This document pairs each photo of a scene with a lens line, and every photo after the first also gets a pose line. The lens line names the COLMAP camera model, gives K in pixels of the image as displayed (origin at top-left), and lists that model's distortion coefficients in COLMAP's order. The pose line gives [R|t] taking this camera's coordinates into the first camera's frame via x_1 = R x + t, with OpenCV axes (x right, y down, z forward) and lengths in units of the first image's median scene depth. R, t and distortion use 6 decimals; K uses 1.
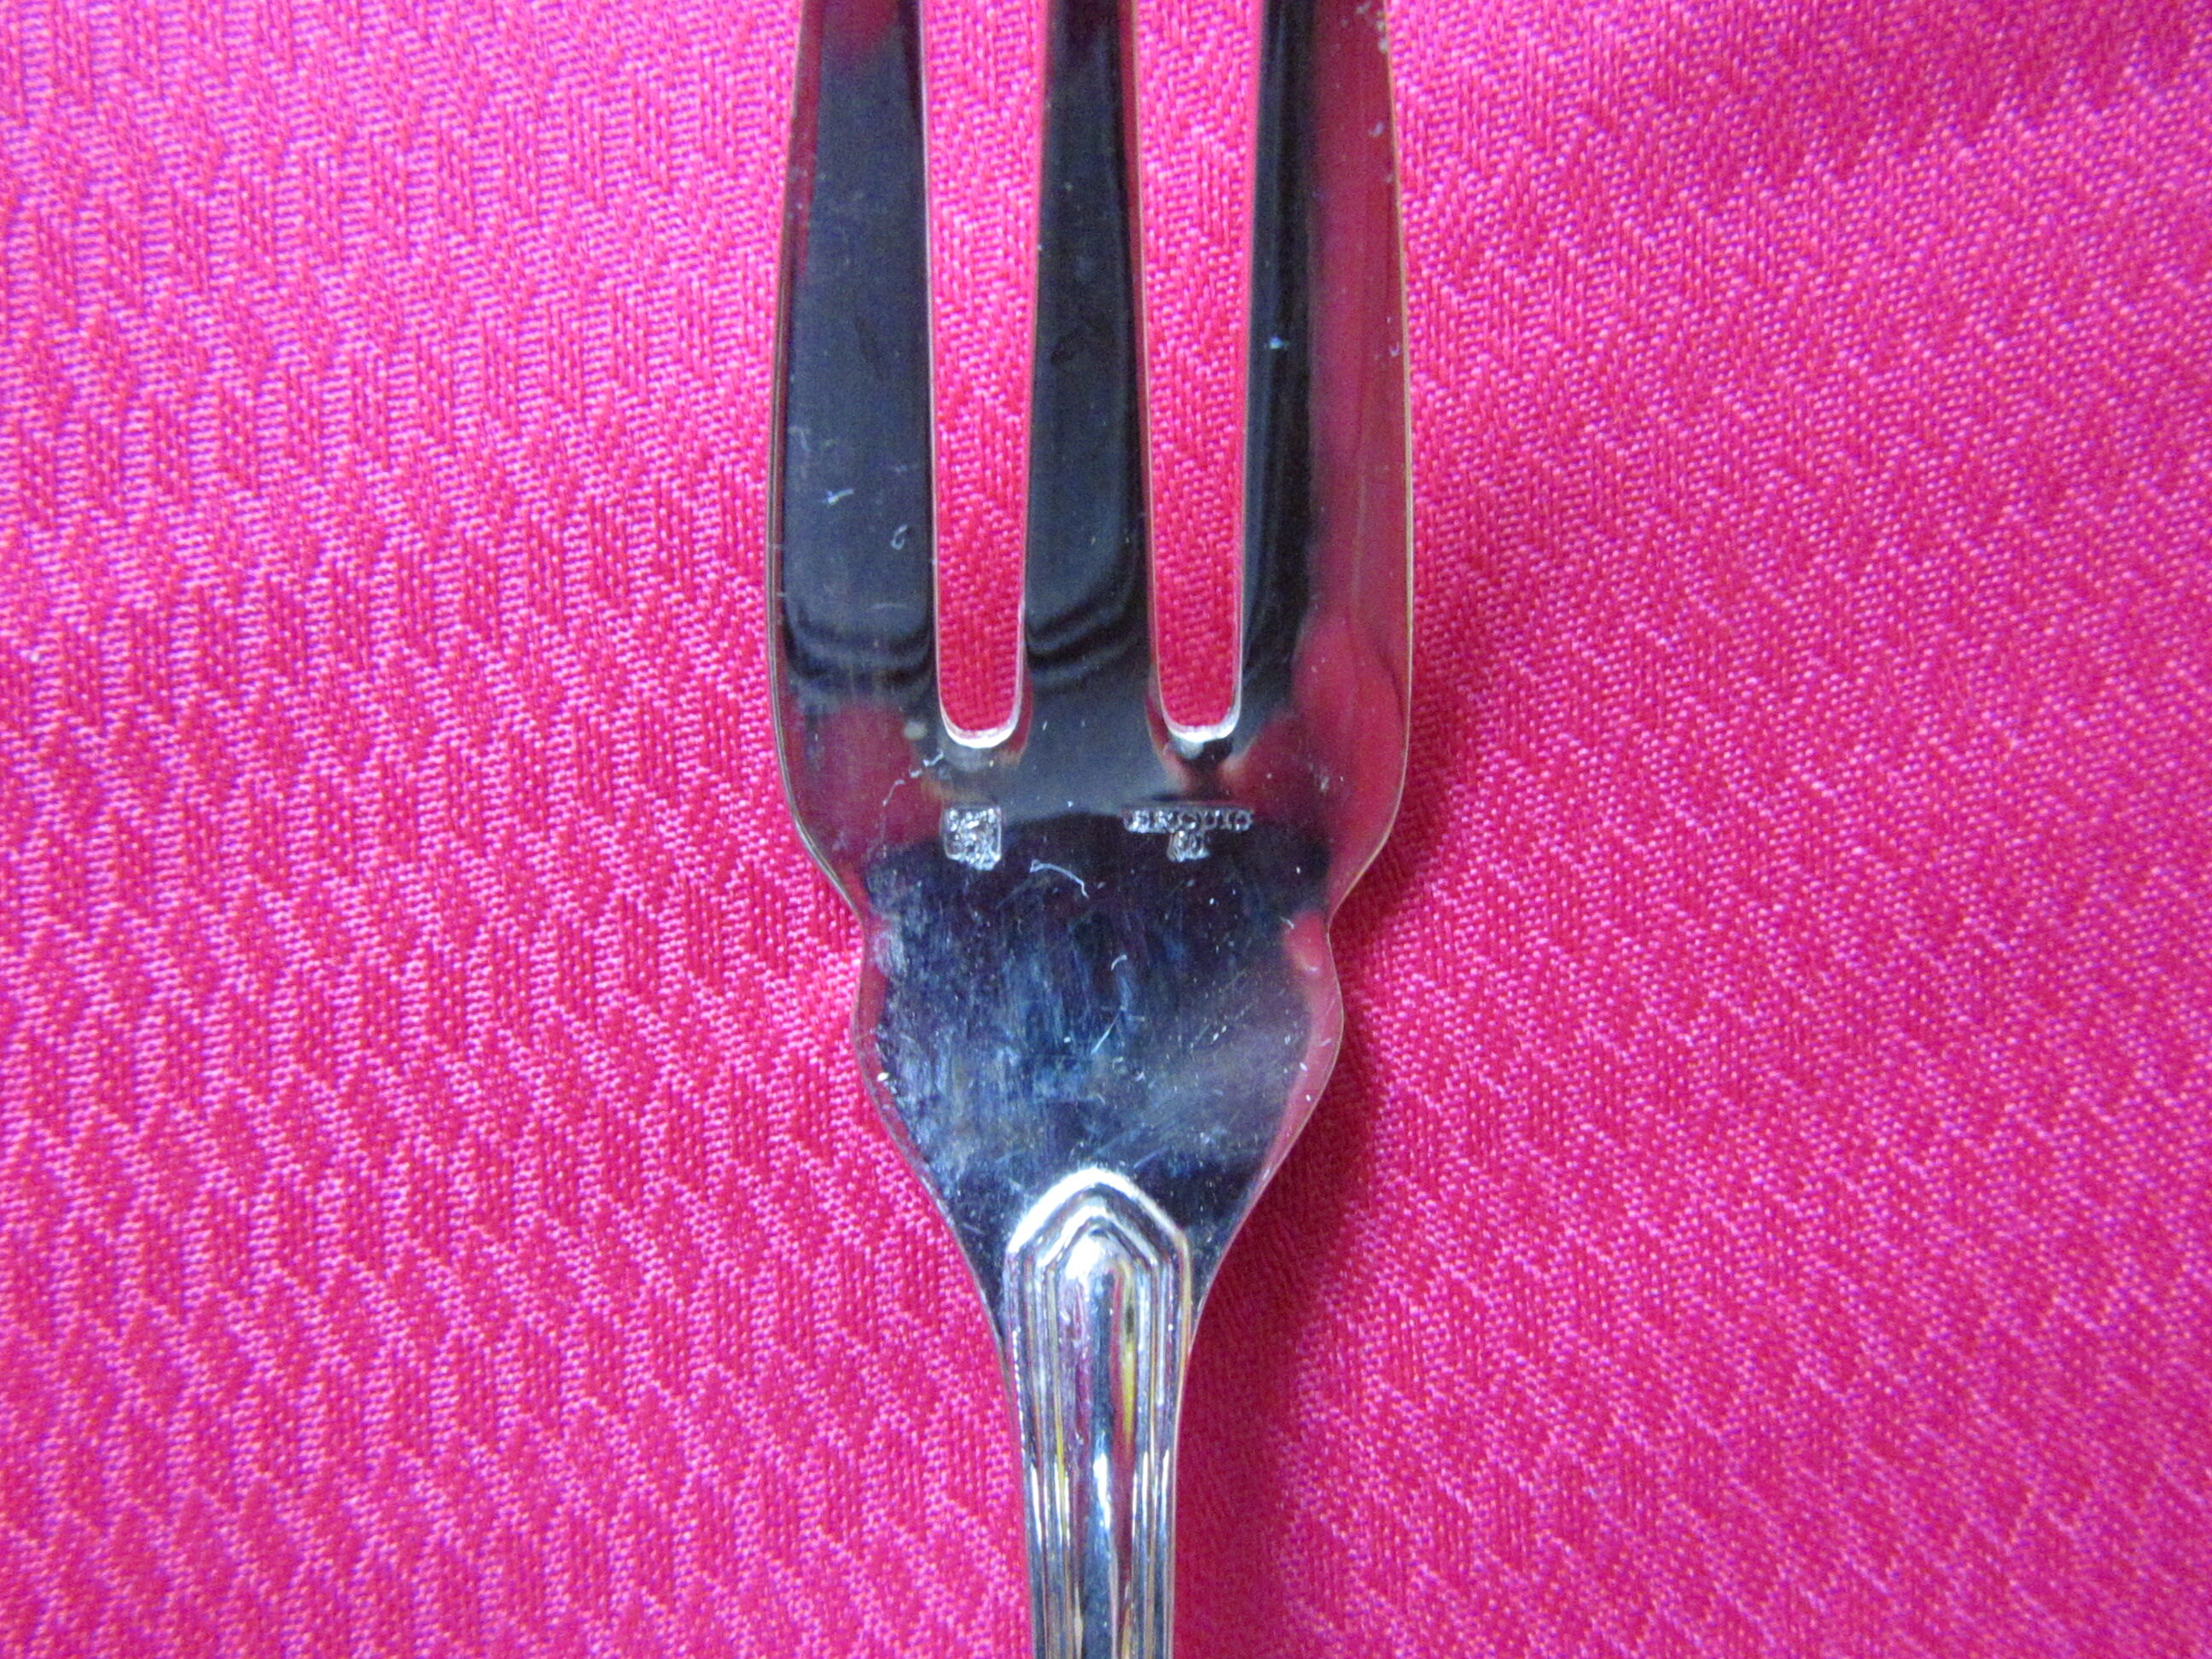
lens RADIAL K [[1791.9, 0, 1110.9], [0, 1791.9, 829.0], [0, 0, 1]] dist [-0.002368, 0.000563]
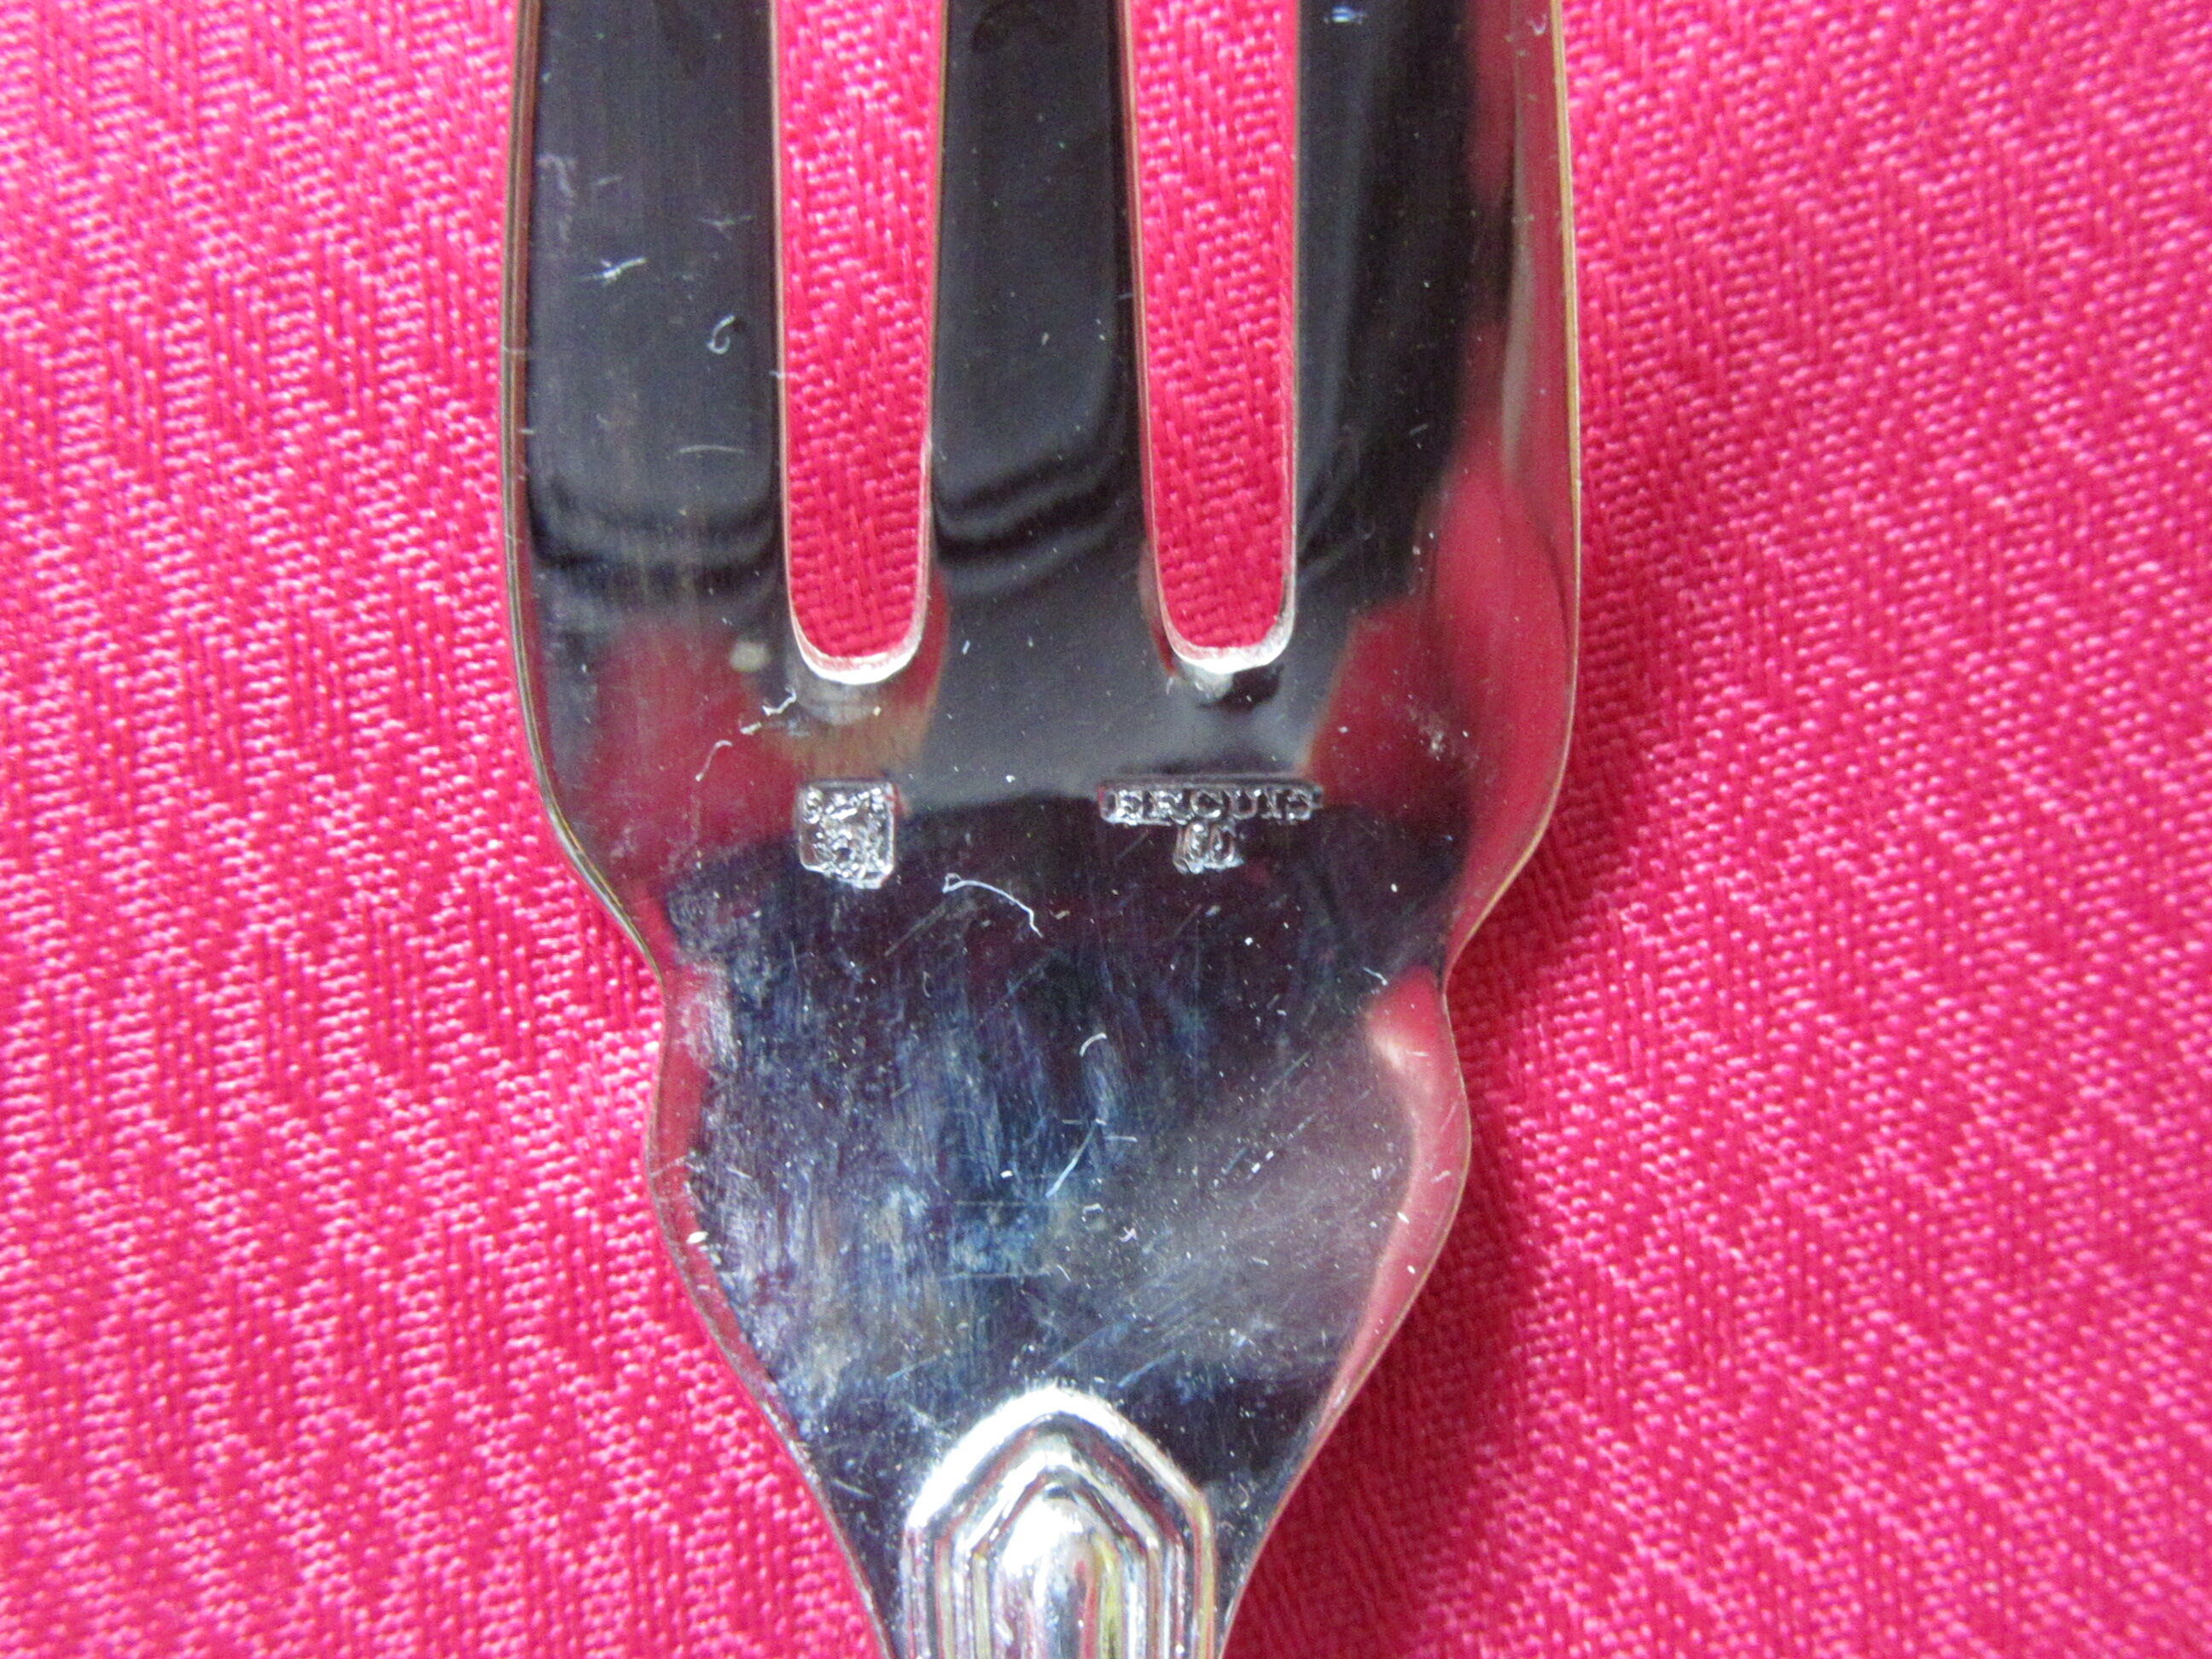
lens RADIAL K [[3387.3, 0, 1107.4], [0, 3387.3, 812.3], [0, 0, 1]] dist [-0.073367, 0.000000]
pose [[0.999989, -0.004625, -0.000779, 0.010416], [0.004622, 0.999980, -0.004395, 0.002397], [0.000799, 0.004391, 0.999990, -0.123187]]
